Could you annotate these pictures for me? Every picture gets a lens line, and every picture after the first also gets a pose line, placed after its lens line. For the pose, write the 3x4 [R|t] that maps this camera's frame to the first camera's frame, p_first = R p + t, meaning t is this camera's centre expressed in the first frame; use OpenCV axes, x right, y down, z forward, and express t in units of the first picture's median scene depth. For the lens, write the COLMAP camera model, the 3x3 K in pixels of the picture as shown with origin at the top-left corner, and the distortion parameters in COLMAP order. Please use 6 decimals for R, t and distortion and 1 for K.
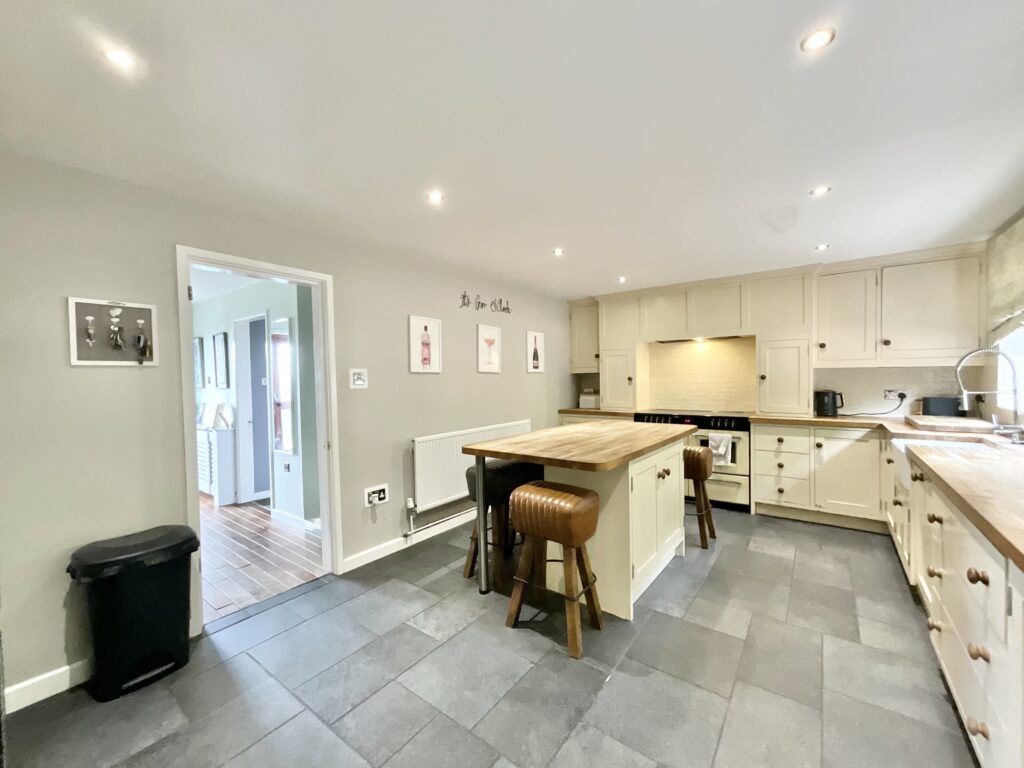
lens RADIAL K [[415.1, 0, 510.9], [0, 415.1, 385.0], [0, 0, 1]] dist [0.000335, 0.000017]
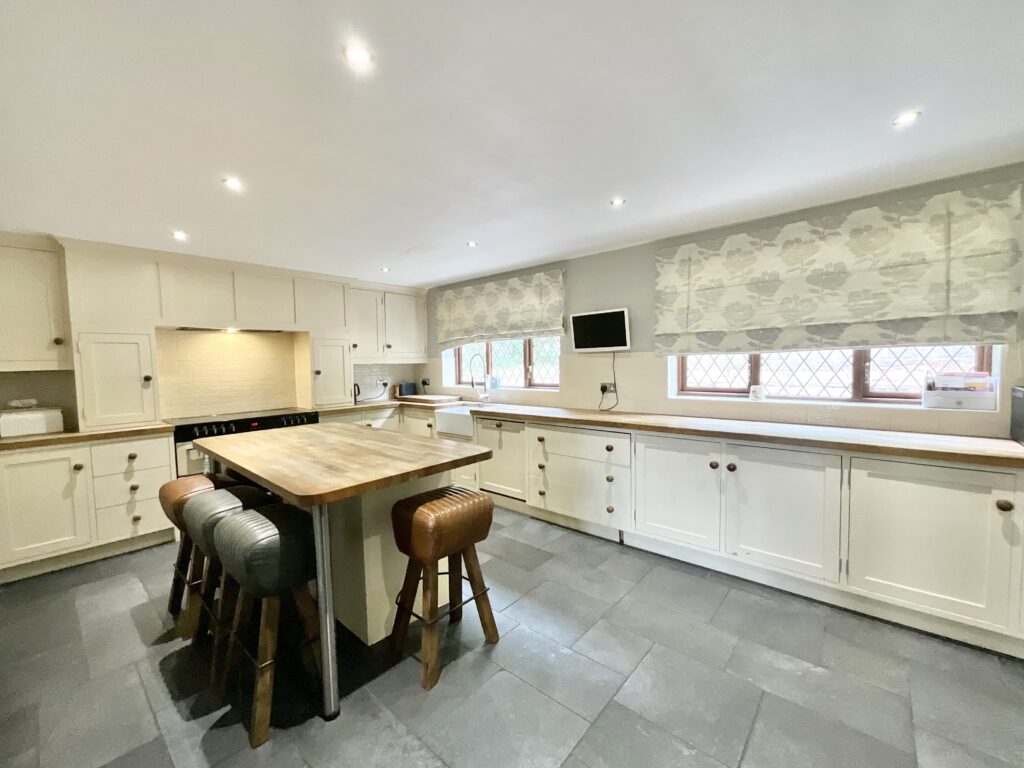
lens RADIAL K [[415.1, 0, 511.1], [0, 415.1, 384.3], [0, 0, 1]] dist [0.000335, 0.000017]
pose [[0.072258, -0.043554, 0.996435, -0.436751], [0.034861, 0.998546, 0.041119, -0.015965], [-0.996777, 0.031766, 0.073671, 0.440134]]
